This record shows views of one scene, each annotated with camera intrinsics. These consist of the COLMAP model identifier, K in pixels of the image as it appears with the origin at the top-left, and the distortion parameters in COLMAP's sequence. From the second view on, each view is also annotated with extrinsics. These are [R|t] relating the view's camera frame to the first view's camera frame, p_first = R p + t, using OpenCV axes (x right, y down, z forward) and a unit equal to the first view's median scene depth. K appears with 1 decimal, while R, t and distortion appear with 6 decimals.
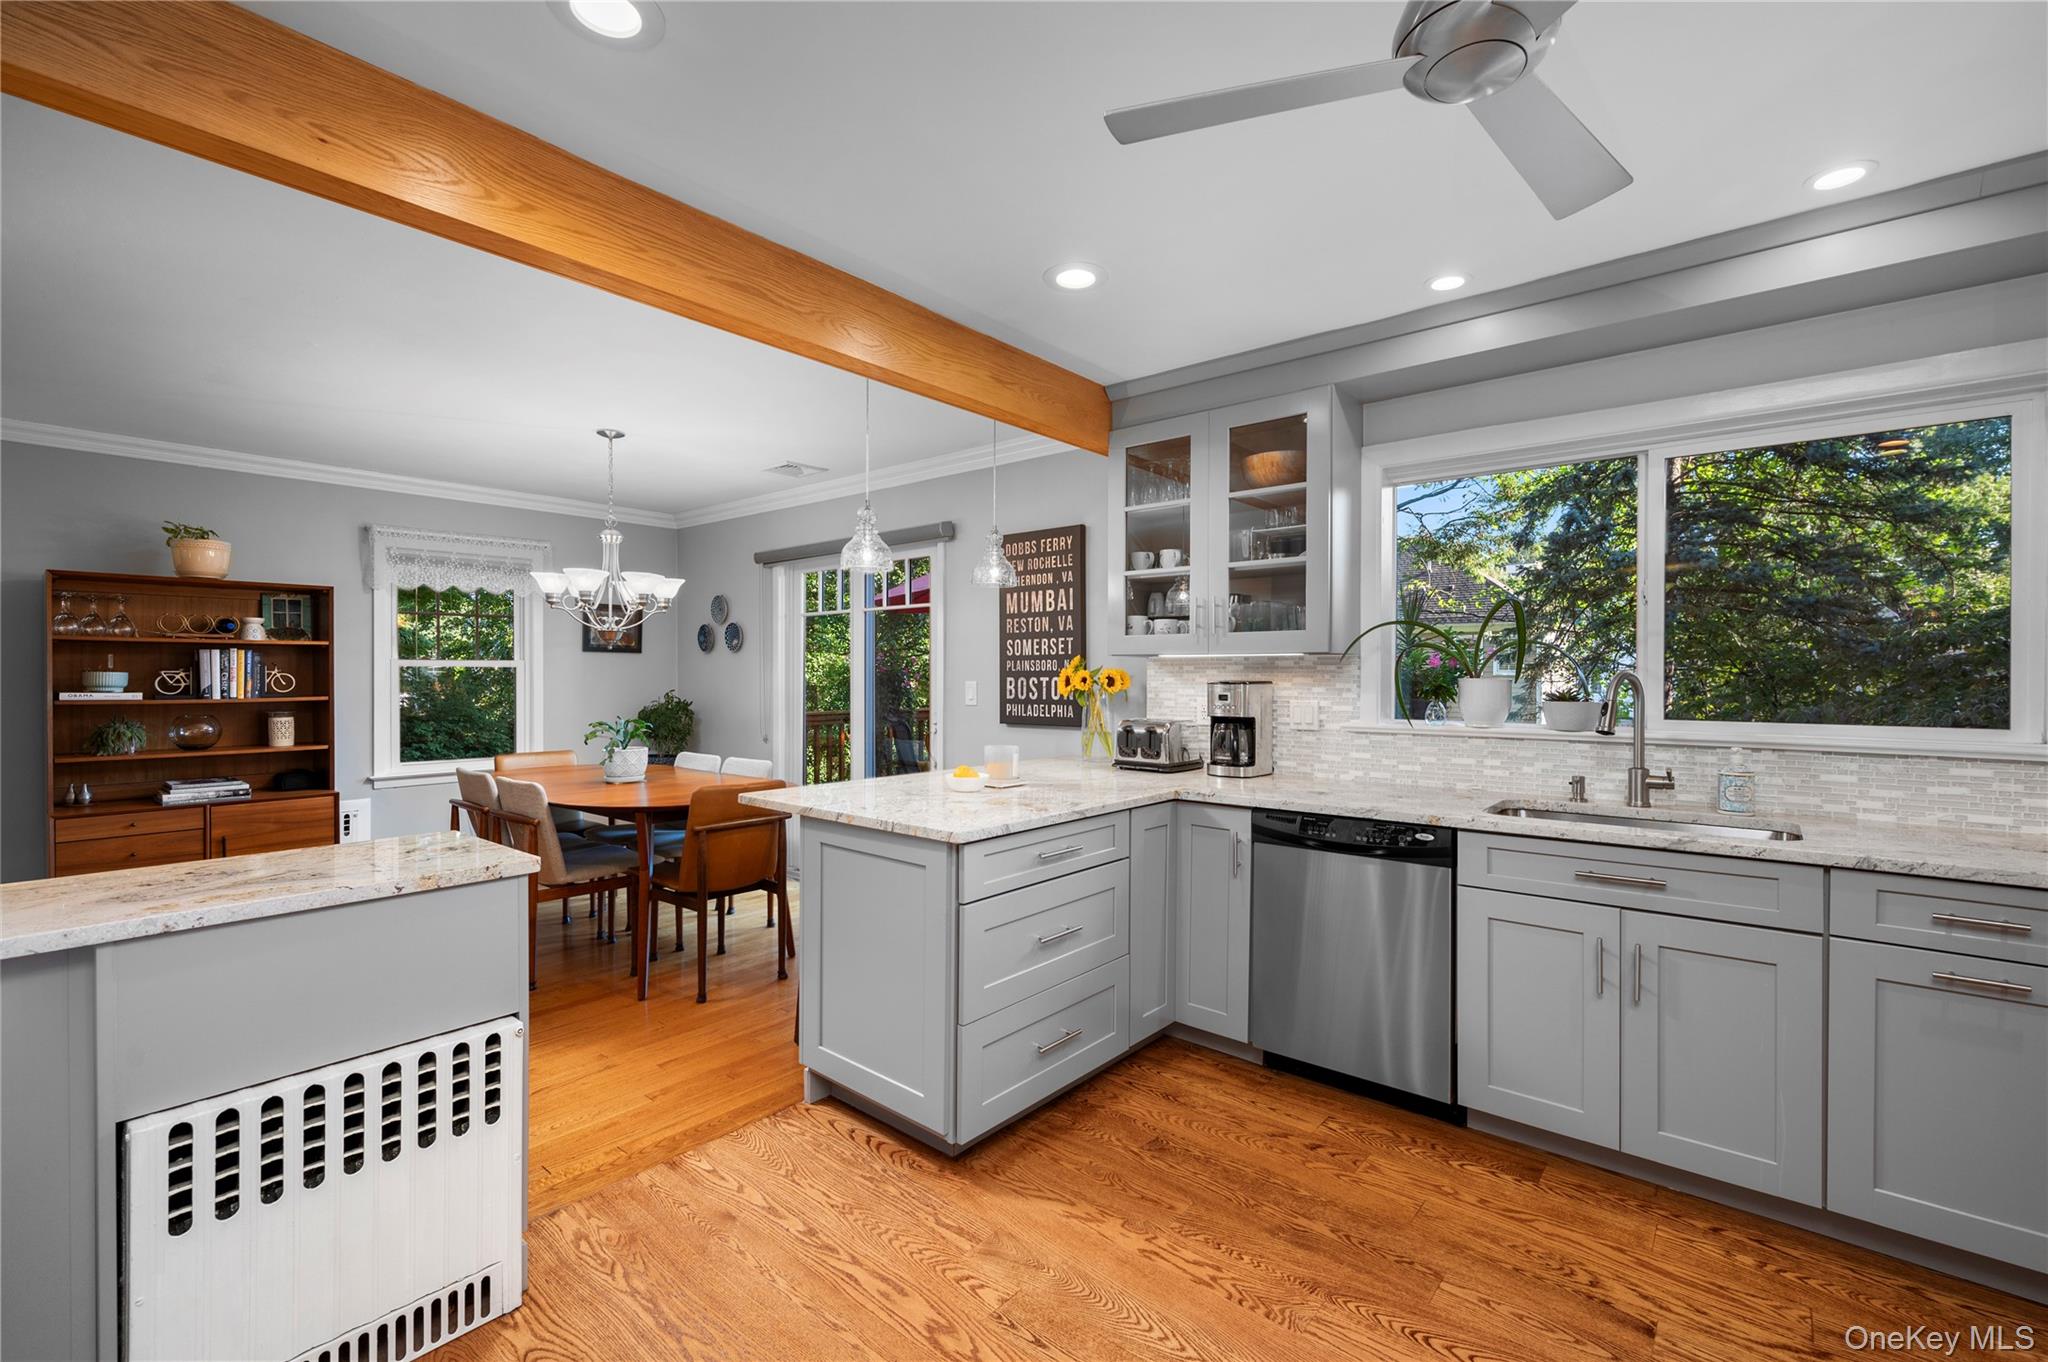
lens RADIAL K [[876.0, 0, 1033.7], [0, 876.0, 677.8], [0, 0, 1]] dist [0.000469, 0.000062]
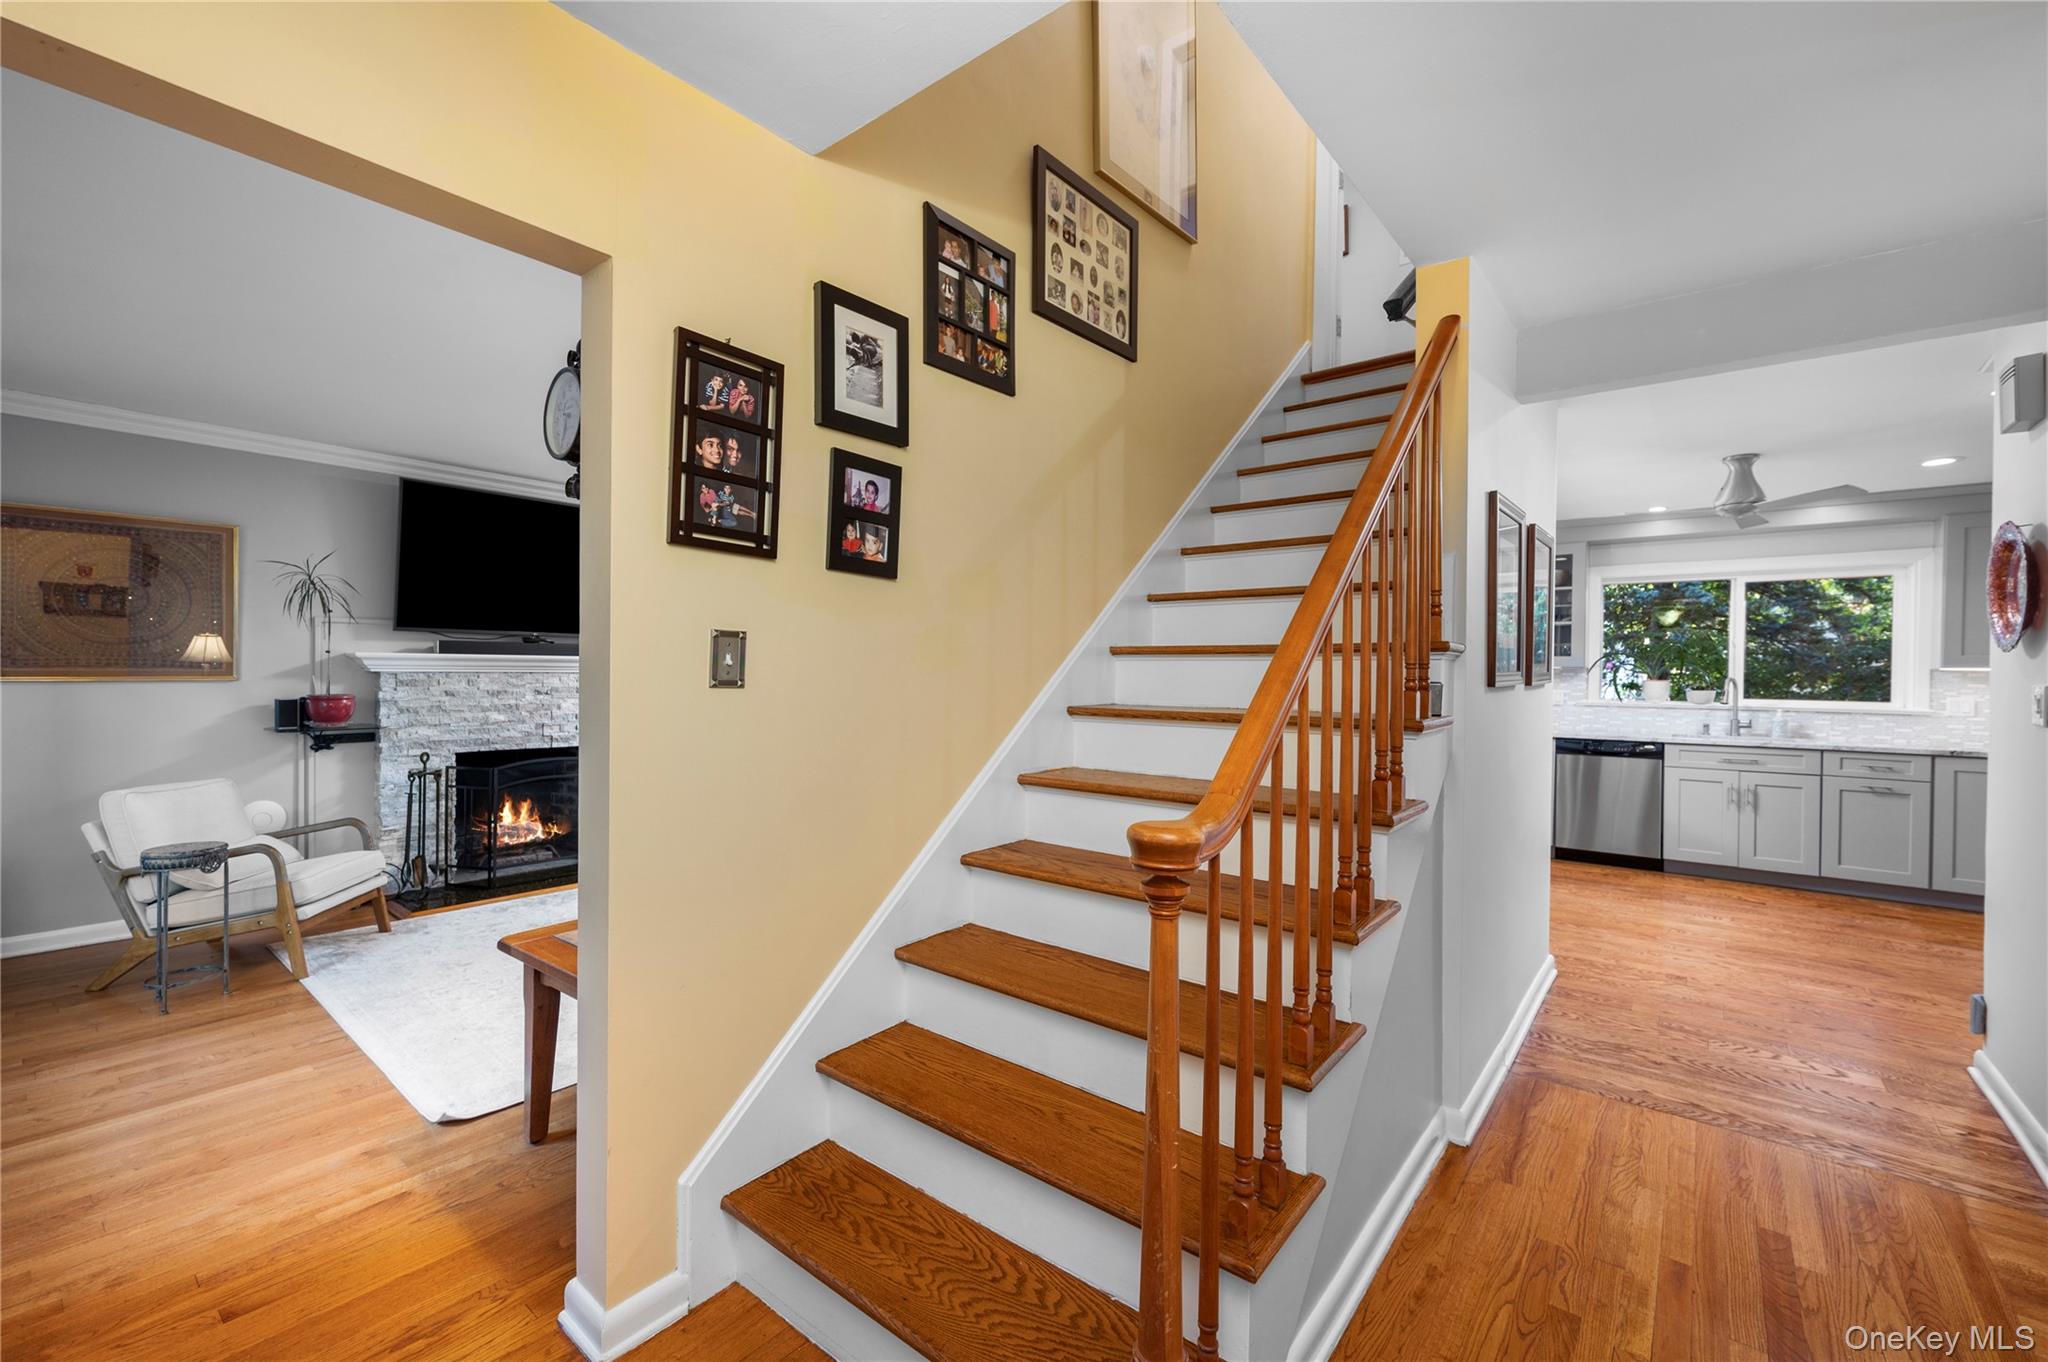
lens RADIAL K [[876.0, 0, 1006.5], [0, 876.0, 678.9], [0, 0, 1]] dist [0.000469, 0.000062]
pose [[0.999668, 0.007030, 0.024782, -1.269878], [-0.007089, 0.999972, 0.002302, 0.004822], [-0.024766, -0.002477, 0.999690, -1.241795]]
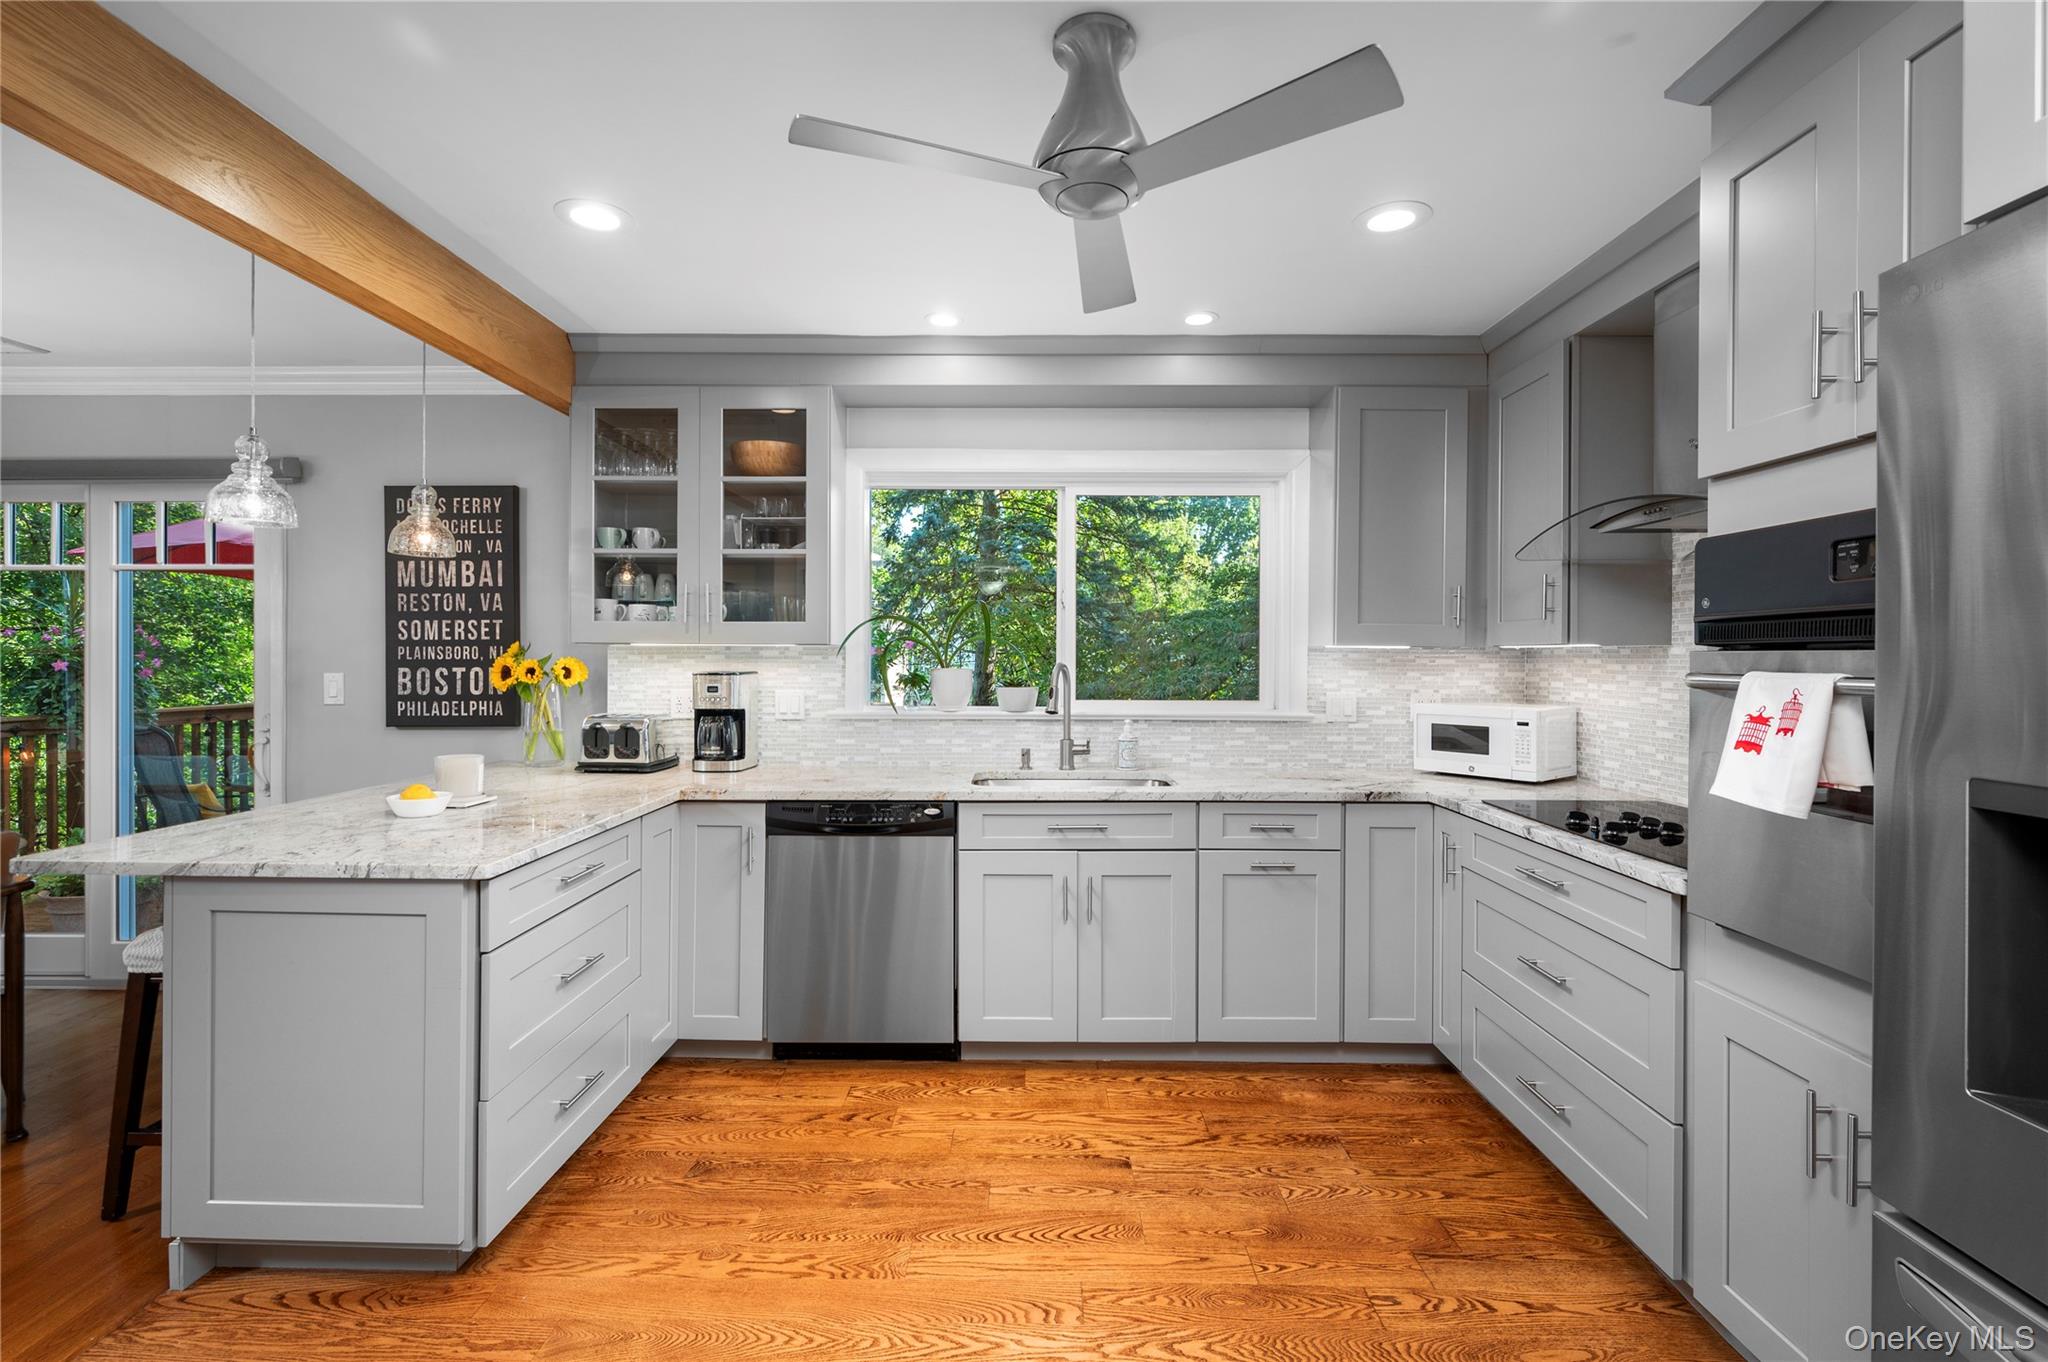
lens RADIAL K [[924.9, 0, 1013.6], [0, 924.9, 656.6], [0, 0, 1]] dist [0.000725, 0.000502]
pose [[0.775292, 0.000455, 0.631603, -0.210084], [0.000822, 0.999998, -0.001730, -0.013823], [-0.631603, 0.001860, 0.775290, 0.014458]]
